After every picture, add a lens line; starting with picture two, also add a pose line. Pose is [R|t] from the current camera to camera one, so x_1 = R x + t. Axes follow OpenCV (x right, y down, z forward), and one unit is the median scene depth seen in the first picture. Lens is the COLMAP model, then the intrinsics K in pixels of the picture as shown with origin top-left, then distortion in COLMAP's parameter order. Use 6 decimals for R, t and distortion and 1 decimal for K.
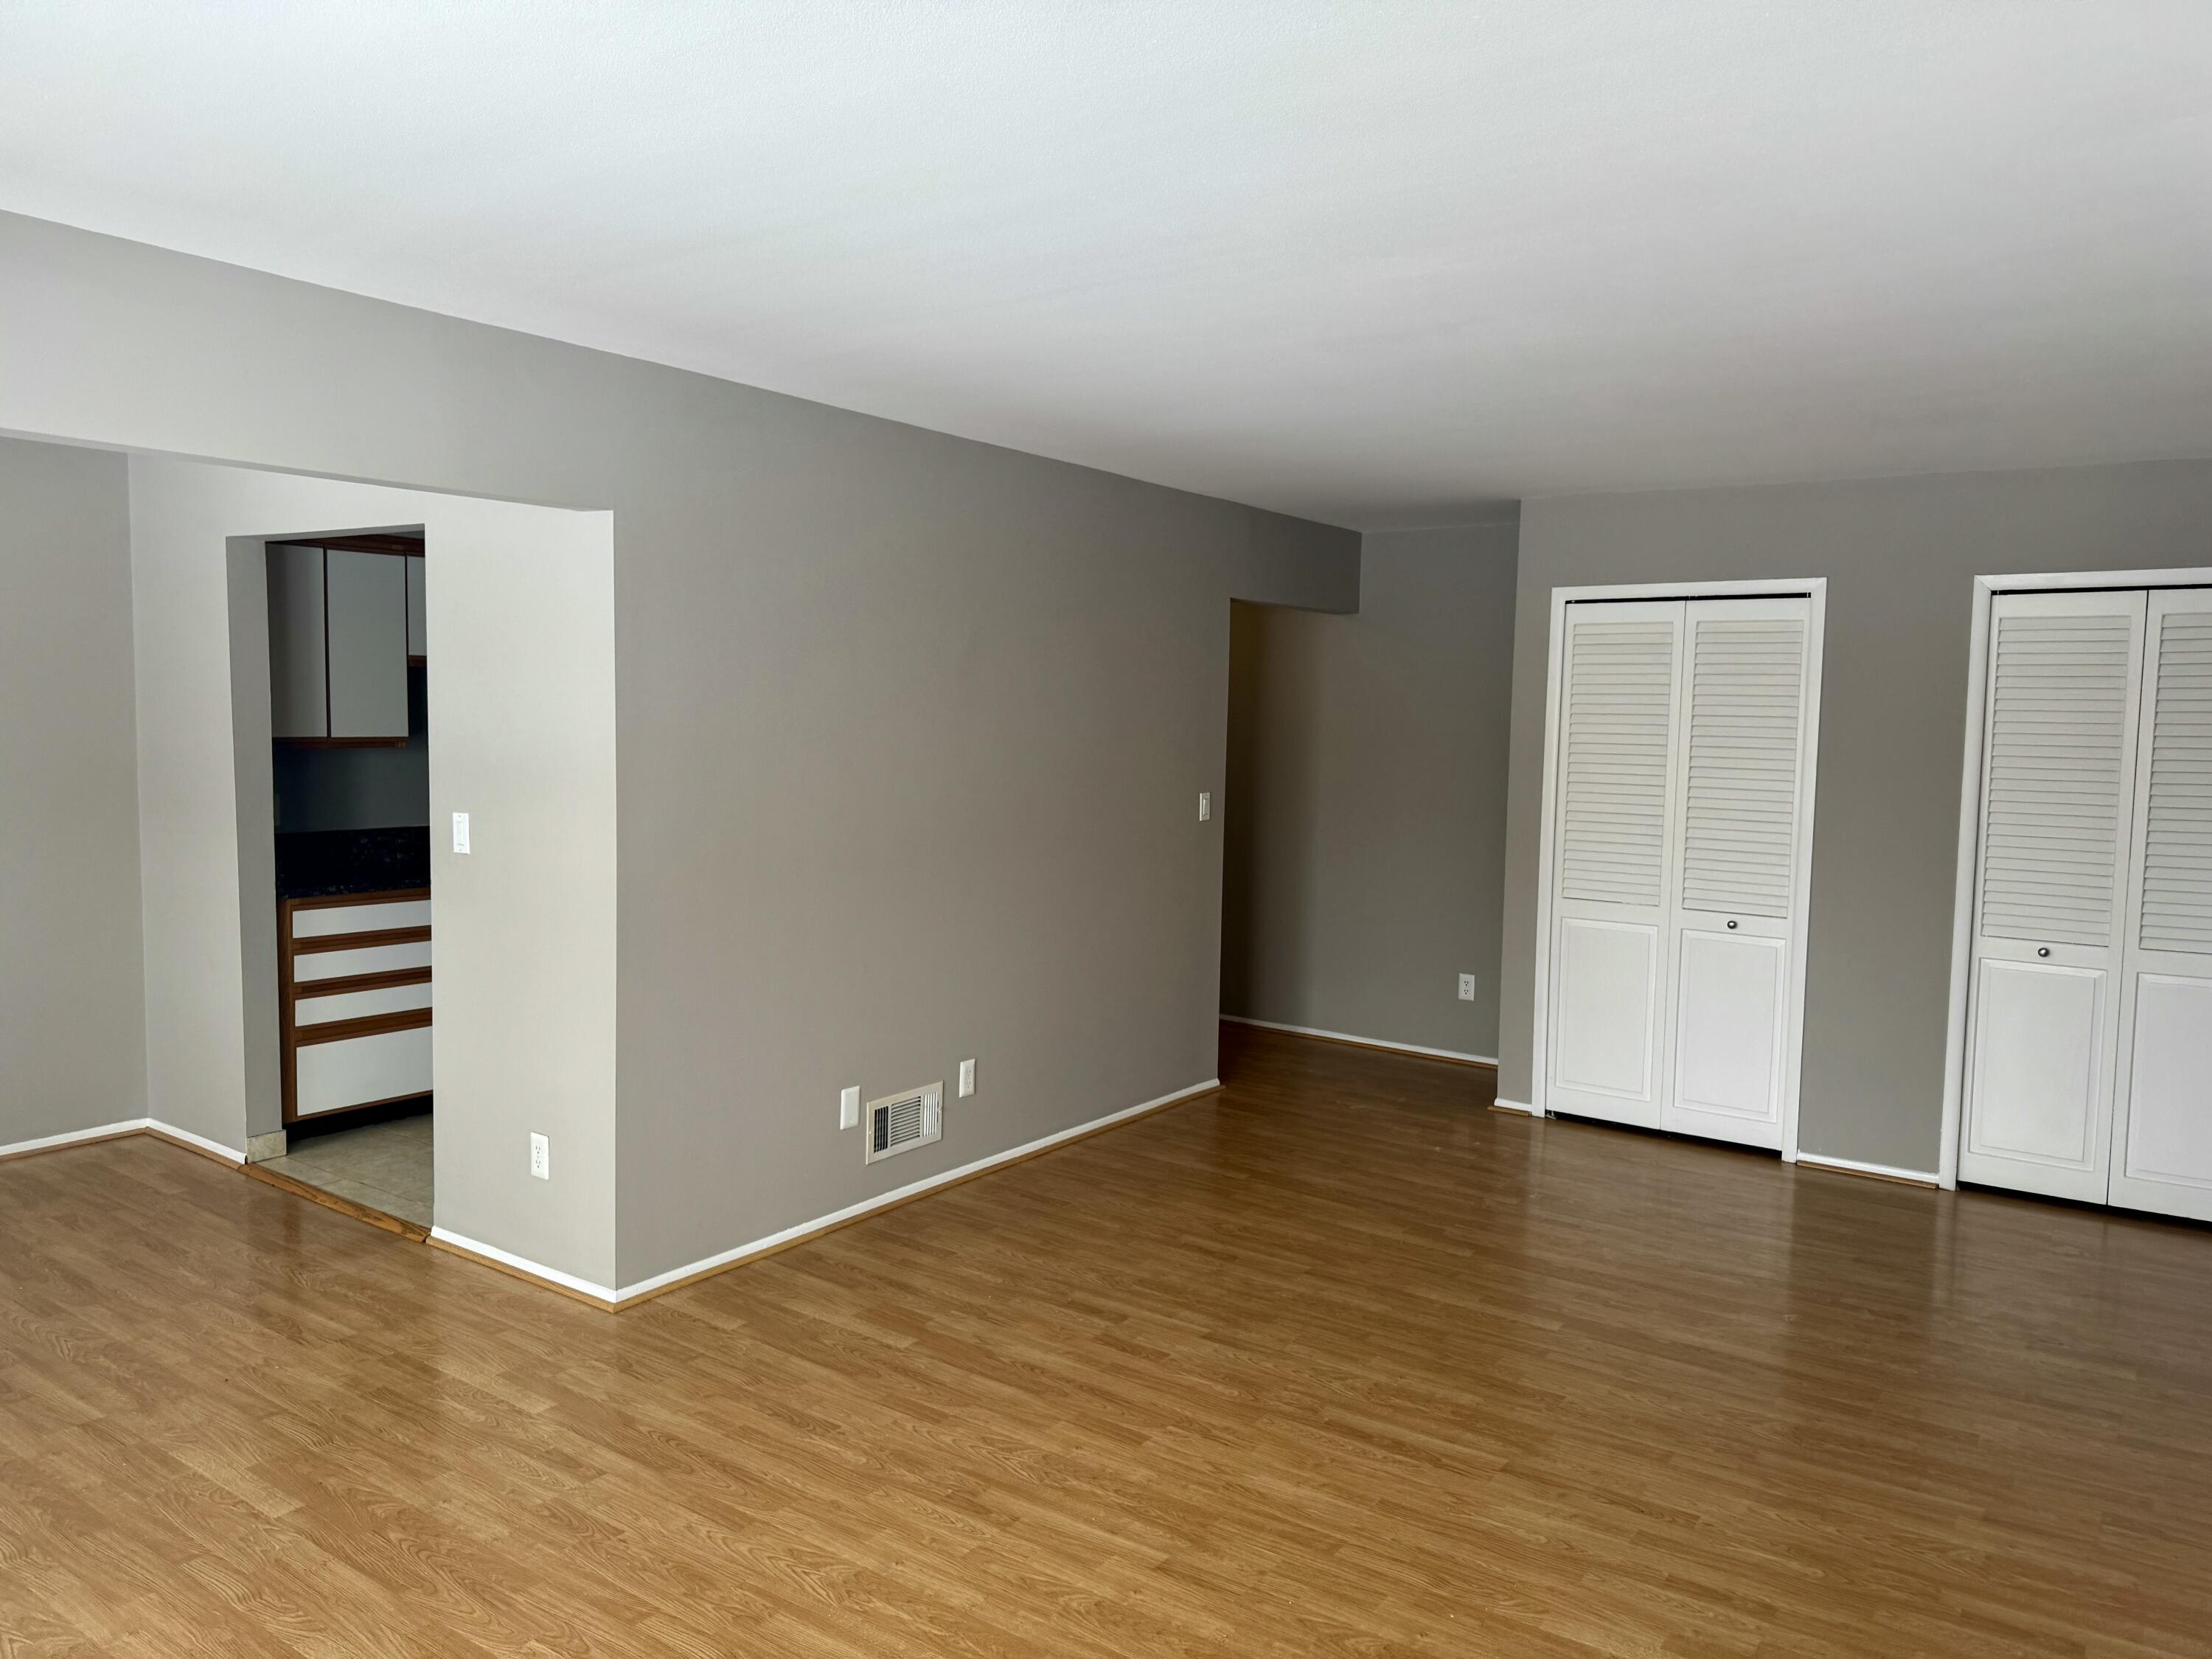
lens RADIAL K [[1582.0, 0, 1083.4], [0, 1582.0, 830.9], [0, 0, 1]] dist [0.051979, -0.061796]
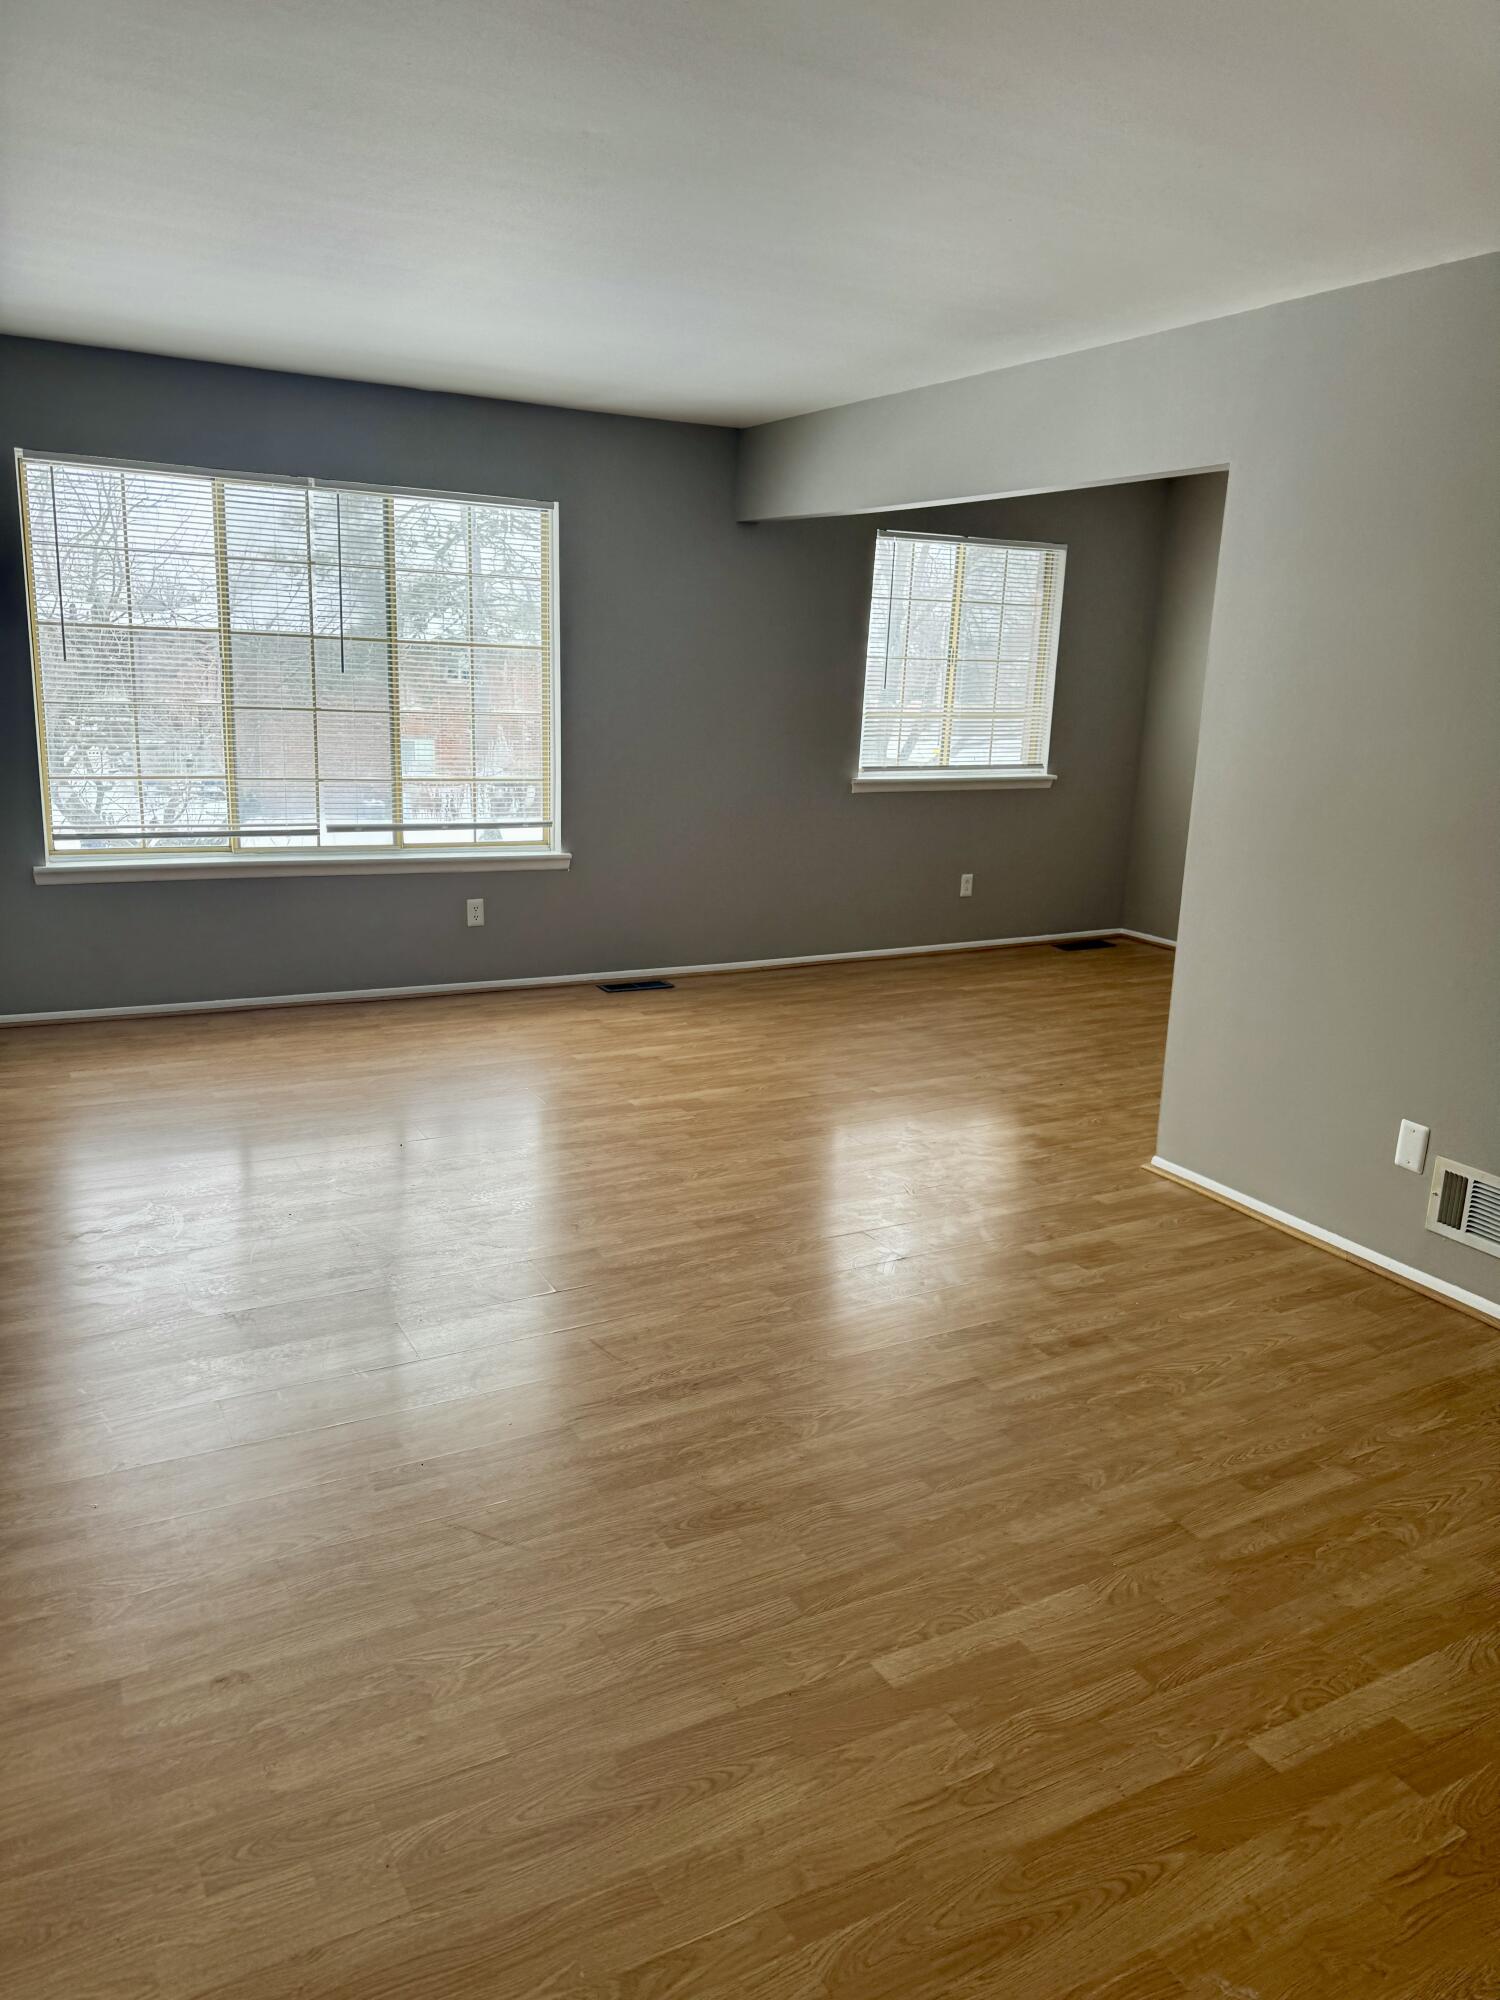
lens RADIAL K [[1430.4, 0, 767.8], [0, 1430.4, 988.5], [0, 0, 1]] dist [0.051979, -0.061796]
pose [[-0.422675, 0.172772, -0.889660, 0.716167], [-0.121865, 0.961910, 0.244701, -0.052166], [0.898051, 0.211847, -0.385520, 1.073840]]
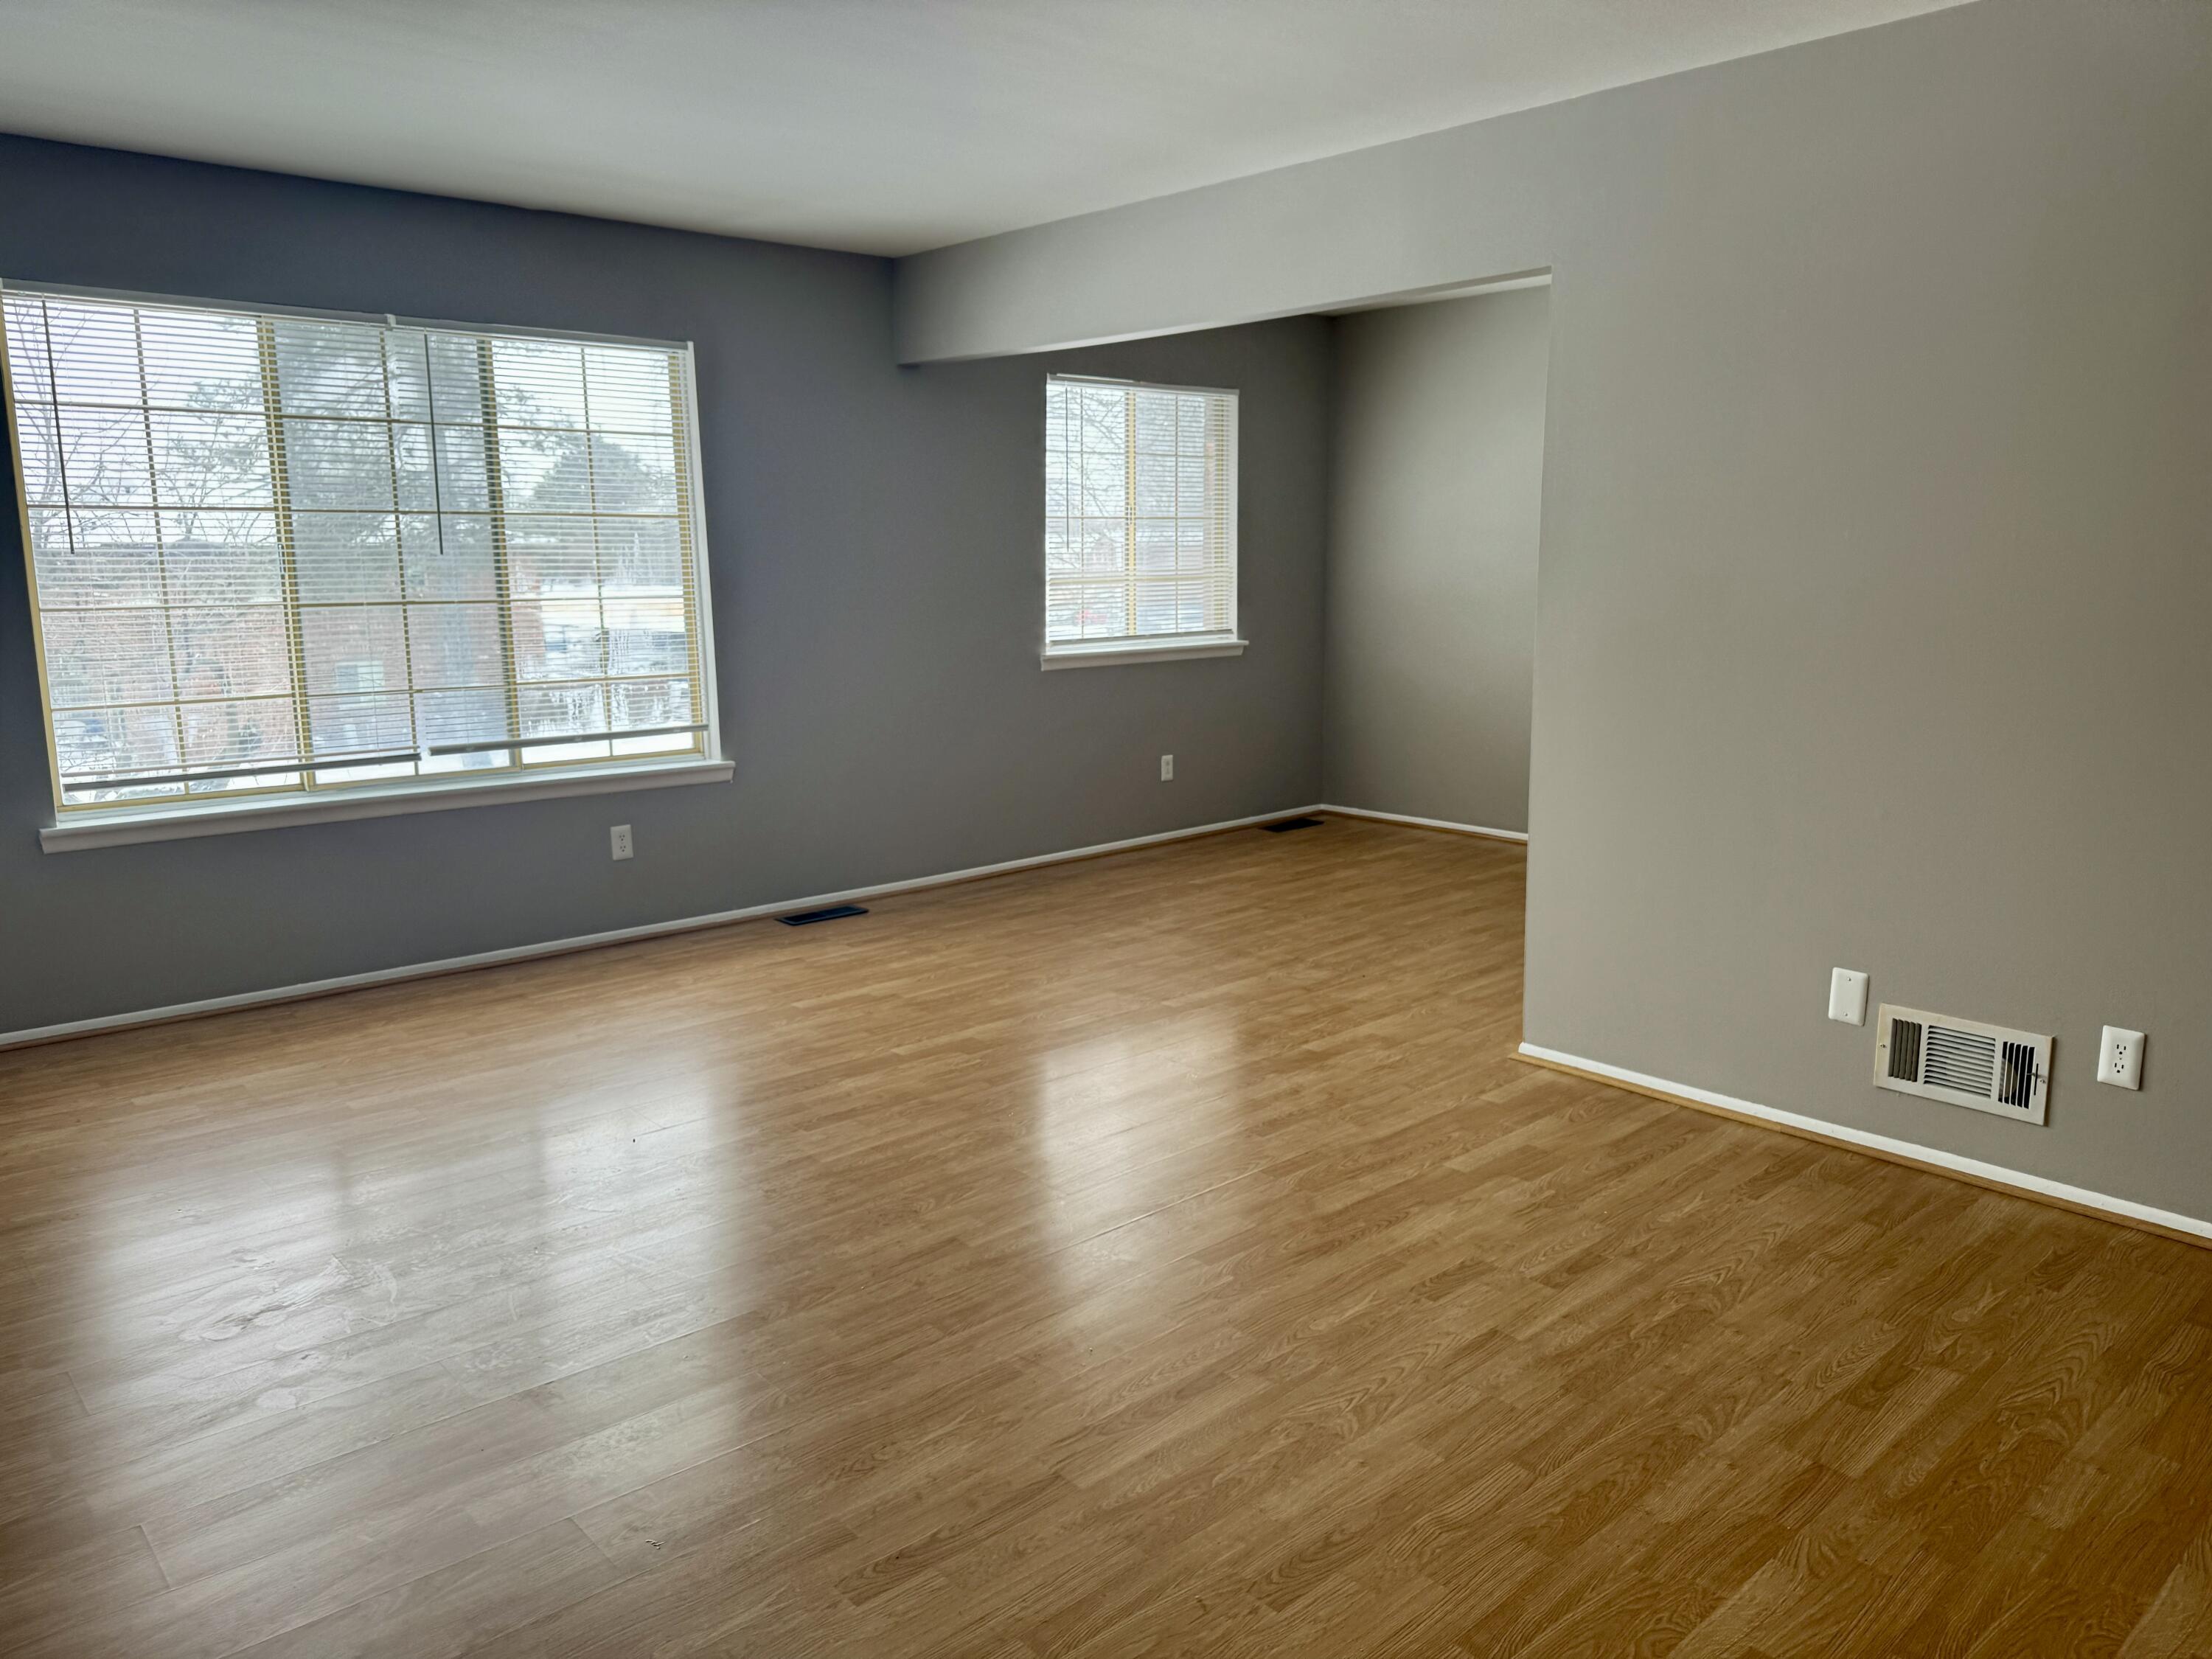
lens RADIAL K [[1582.0, 0, 1125.7], [0, 1582.0, 812.5], [0, 0, 1]] dist [0.051979, -0.061796]
pose [[-0.205161, 0.146613, -0.967685, 0.706162], [-0.080089, 0.982886, 0.165896, -0.009310], [0.975446, 0.111537, -0.189908, 0.885349]]
